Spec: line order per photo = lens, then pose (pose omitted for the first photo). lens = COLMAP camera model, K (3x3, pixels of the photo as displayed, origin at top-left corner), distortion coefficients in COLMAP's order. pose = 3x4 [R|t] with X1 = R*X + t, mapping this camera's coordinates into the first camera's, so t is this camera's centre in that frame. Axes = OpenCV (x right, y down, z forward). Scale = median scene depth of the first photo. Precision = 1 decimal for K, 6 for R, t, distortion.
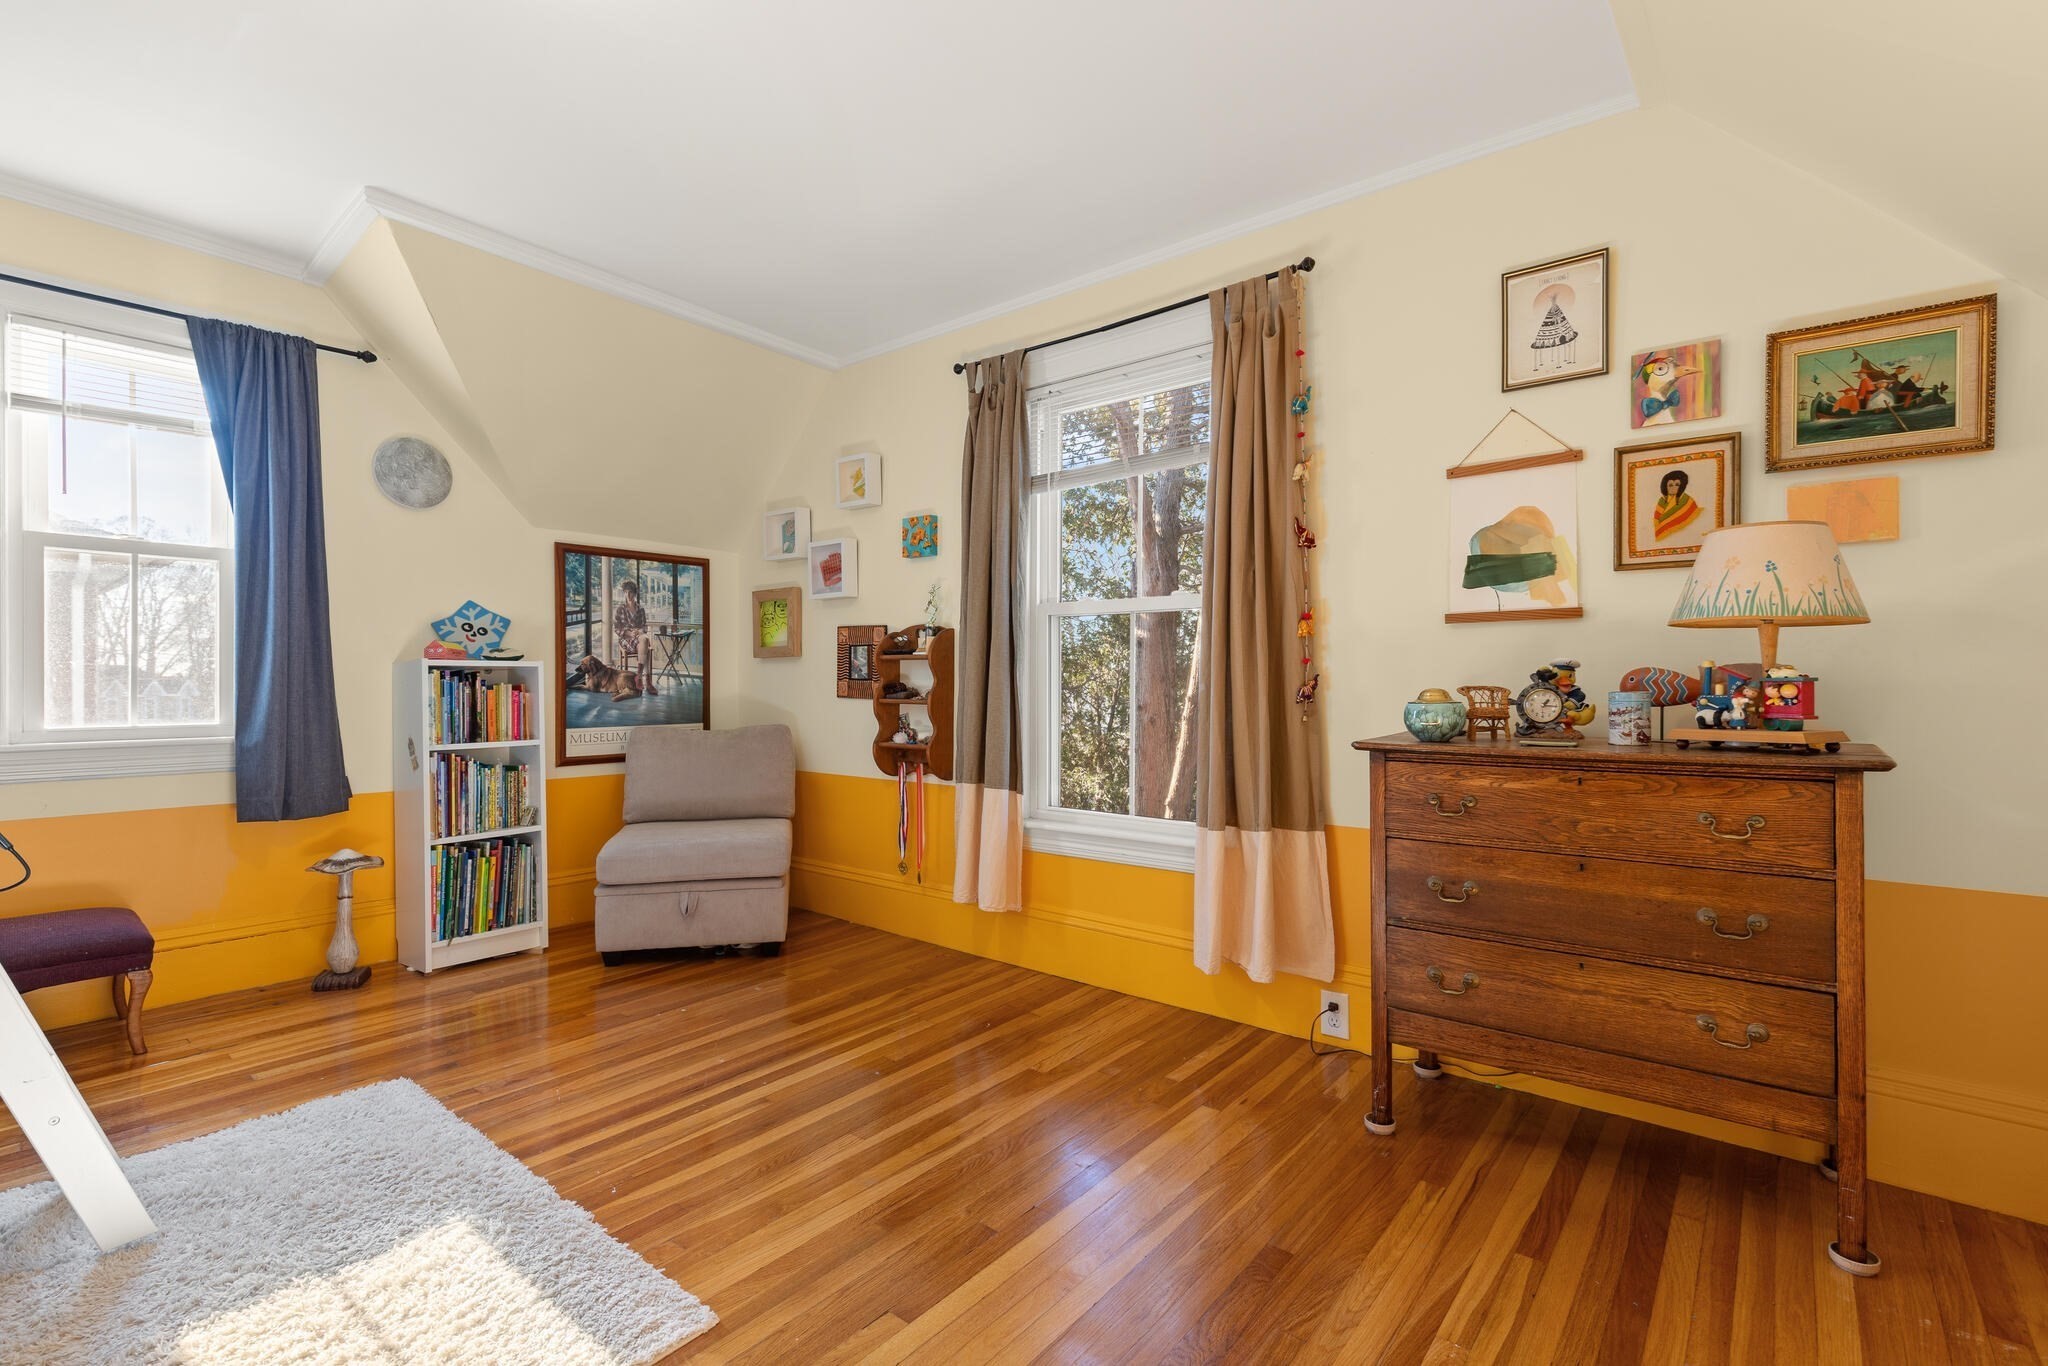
lens RADIAL K [[933.6, 0, 1023.0], [0, 933.6, 689.6], [0, 0, 1]] dist [0.004928, 0.000164]
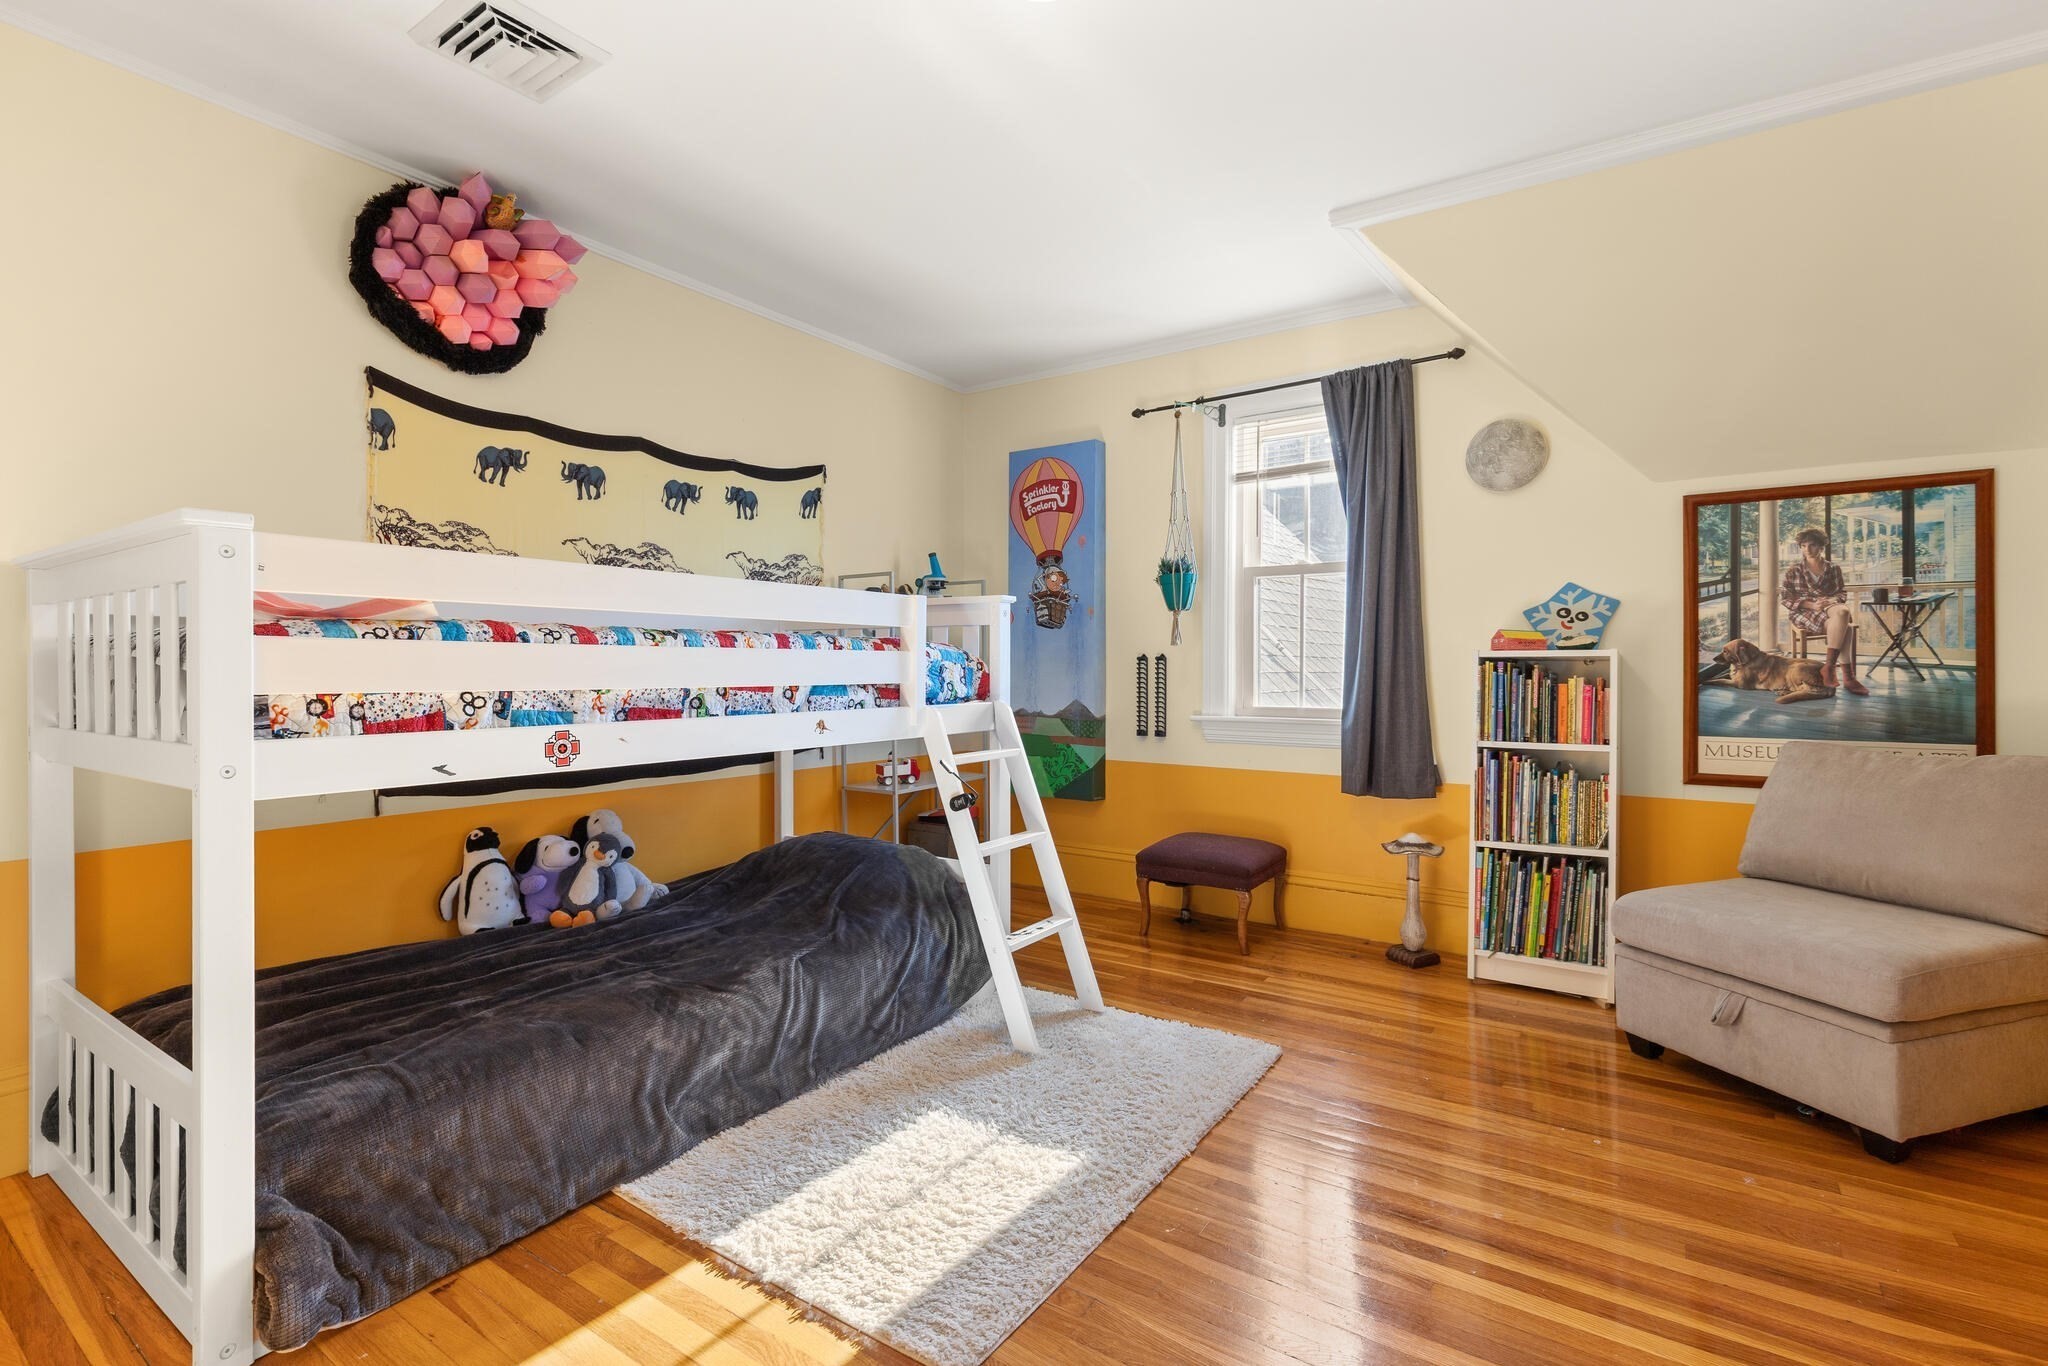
lens RADIAL K [[934.3, 0, 1025.7], [0, 934.3, 669.1], [0, 0, 1]] dist [0.002601, 0.000253]
pose [[0.084875, -0.001608, -0.996390, 0.229911], [-0.011659, 0.999929, -0.002607, -0.004630], [0.996323, 0.011838, 0.084850, 0.385989]]
